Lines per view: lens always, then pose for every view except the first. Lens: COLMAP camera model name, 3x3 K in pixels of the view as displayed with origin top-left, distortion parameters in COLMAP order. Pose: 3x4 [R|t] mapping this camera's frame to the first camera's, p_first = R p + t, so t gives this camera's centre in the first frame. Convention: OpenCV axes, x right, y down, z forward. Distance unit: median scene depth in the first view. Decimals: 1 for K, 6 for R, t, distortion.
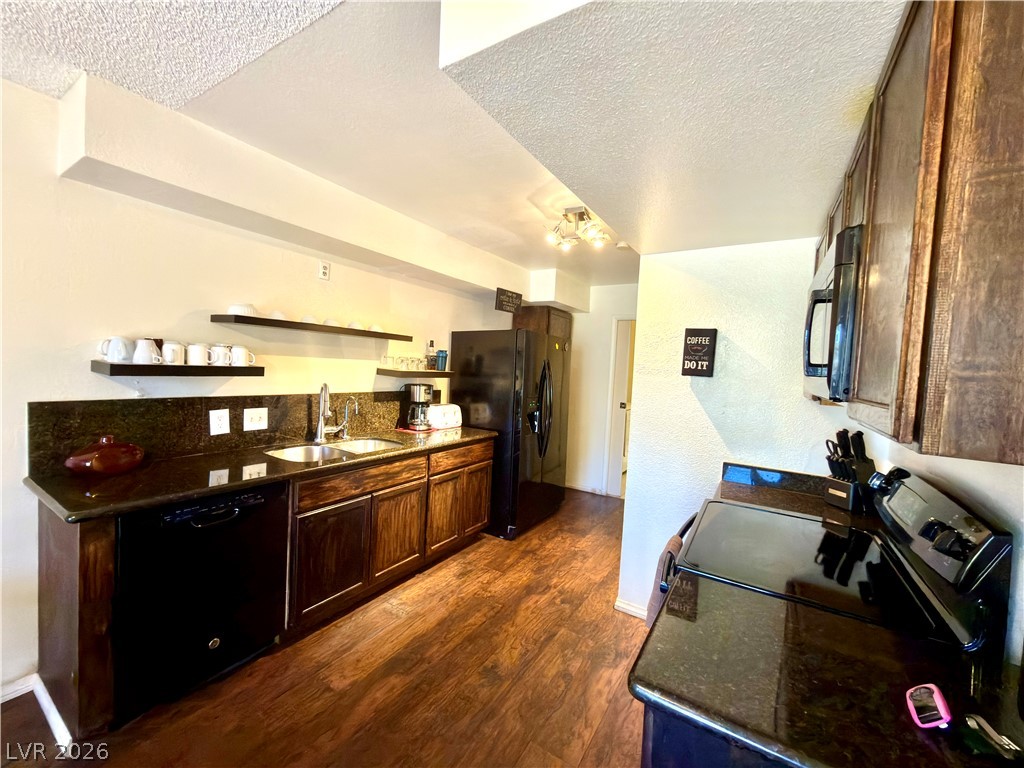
lens RADIAL K [[410.3, 0, 512.0], [0, 410.3, 384.0], [0, 0, 1]] dist [-0.003722, -0.000469]
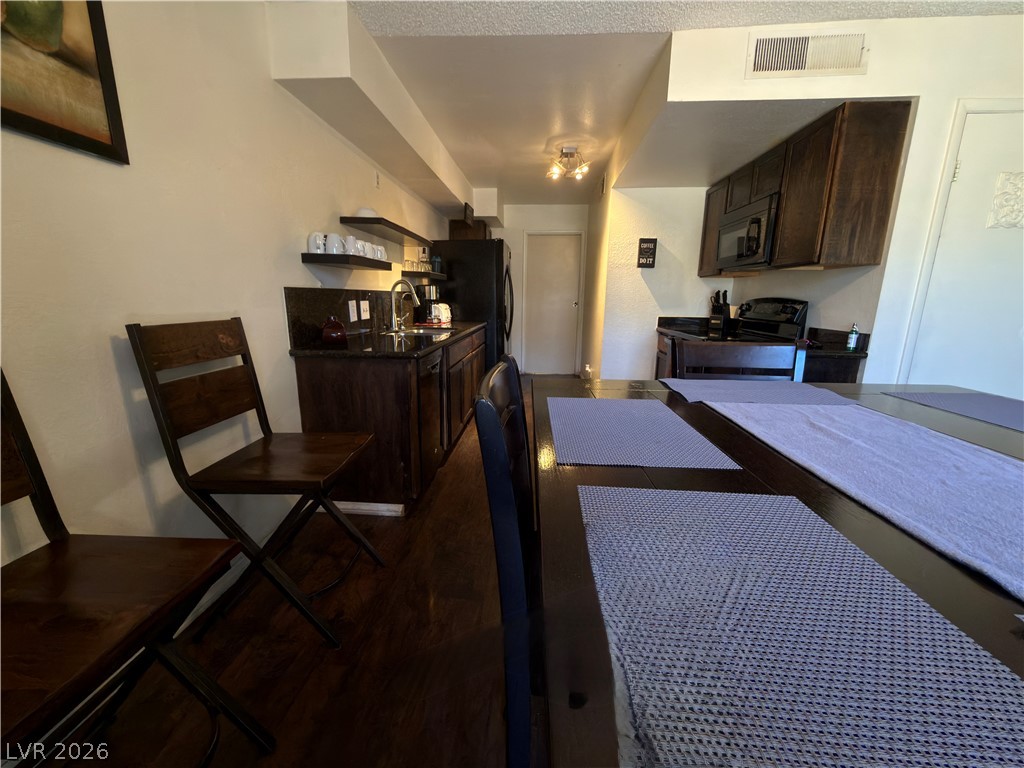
lens RADIAL K [[410.3, 0, 512.0], [0, 410.3, 384.0], [0, 0, 1]] dist [-0.003722, -0.000469]
pose [[0.886402, -0.136086, 0.442462, -0.876309], [0.052473, 0.979190, 0.196045, 0.092746], [-0.459933, -0.150557, 0.875097, -0.312920]]
